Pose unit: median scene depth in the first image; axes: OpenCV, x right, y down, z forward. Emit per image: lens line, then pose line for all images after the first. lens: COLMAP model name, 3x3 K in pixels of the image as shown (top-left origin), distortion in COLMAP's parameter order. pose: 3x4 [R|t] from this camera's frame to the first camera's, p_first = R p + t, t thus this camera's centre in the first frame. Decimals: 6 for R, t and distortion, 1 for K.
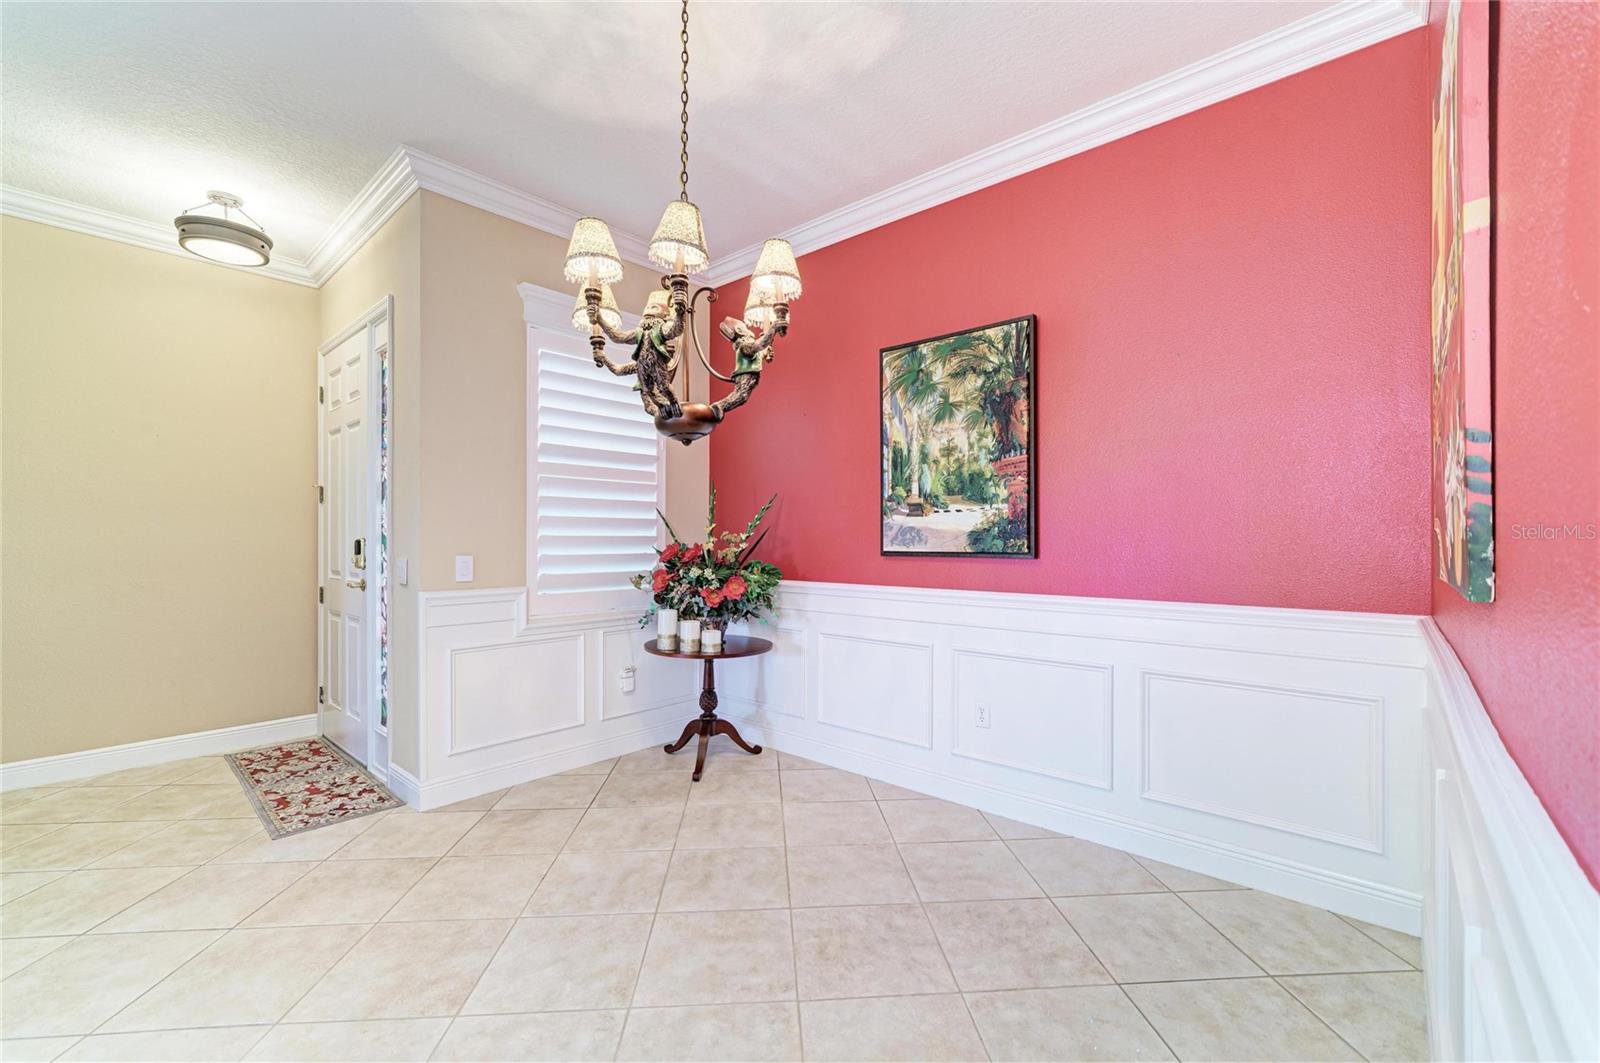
lens RADIAL K [[636.9, 0, 746.9], [0, 636.9, 539.4], [0, 0, 1]] dist [-0.014323, 0.005937]
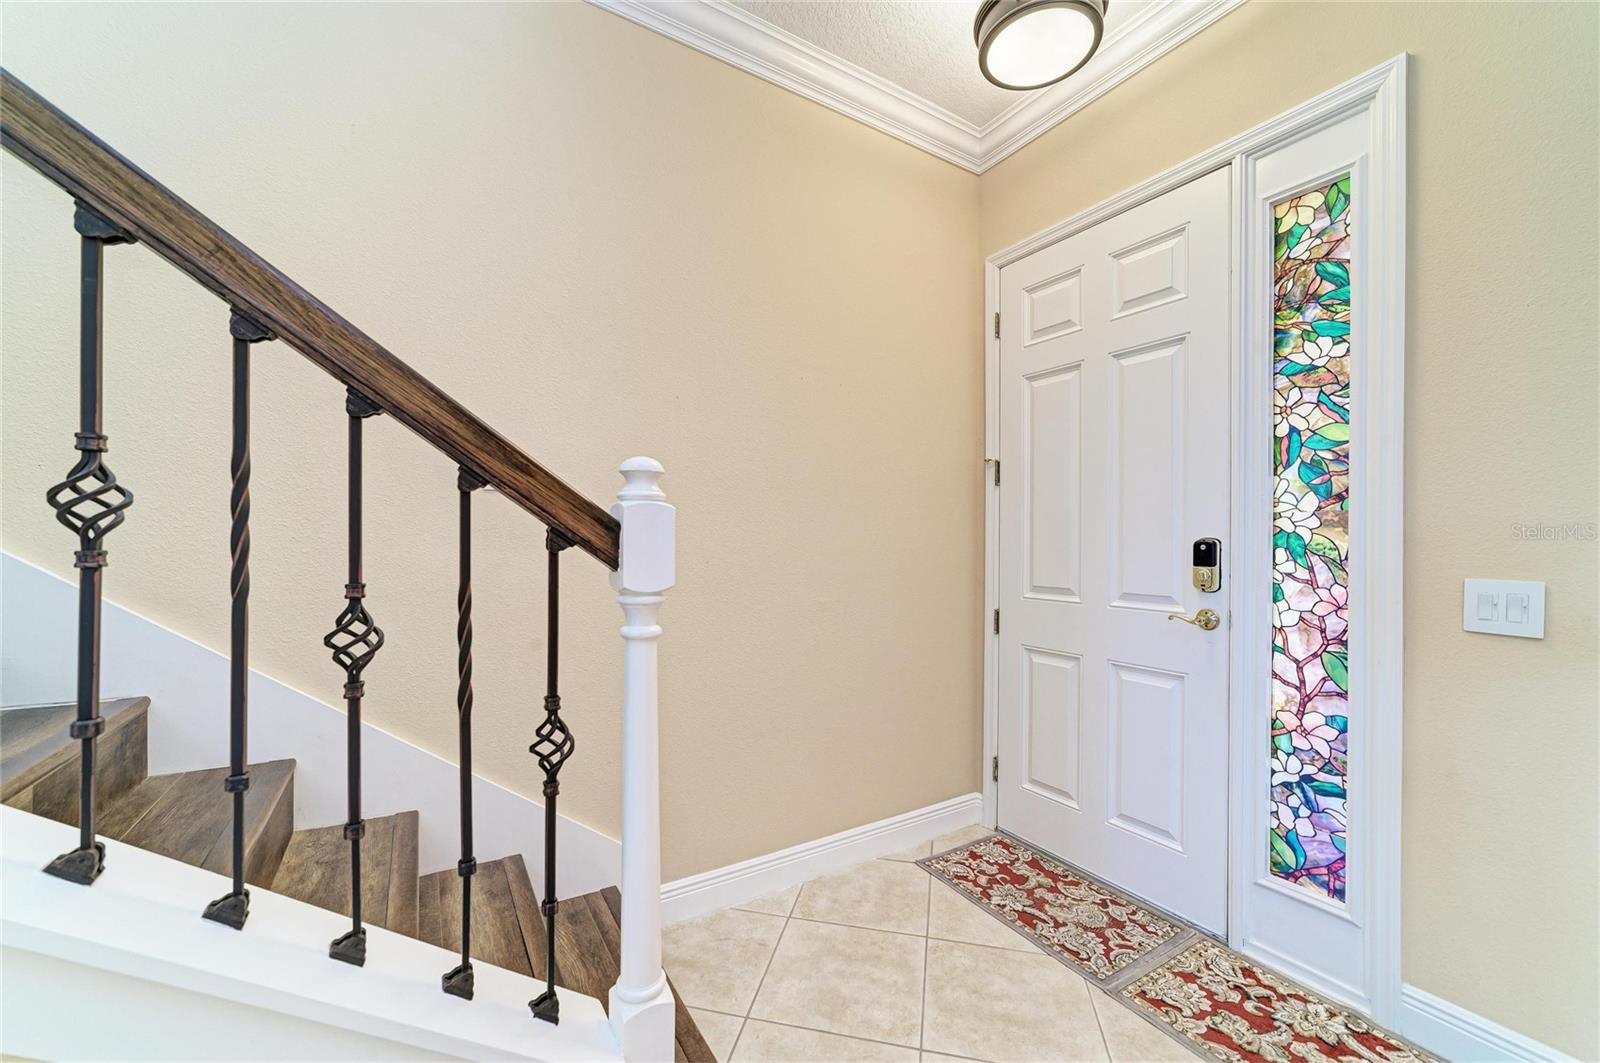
lens RADIAL K [[636.9, 0, 803.1], [0, 636.9, 531.3], [0, 0, 1]] dist [-0.014323, 0.005937]
pose [[0.957601, 0.002756, -0.288085, -0.782228], [-0.004321, 0.999979, -0.004797, -0.003591], [0.288066, 0.005838, 0.957593, 0.337398]]
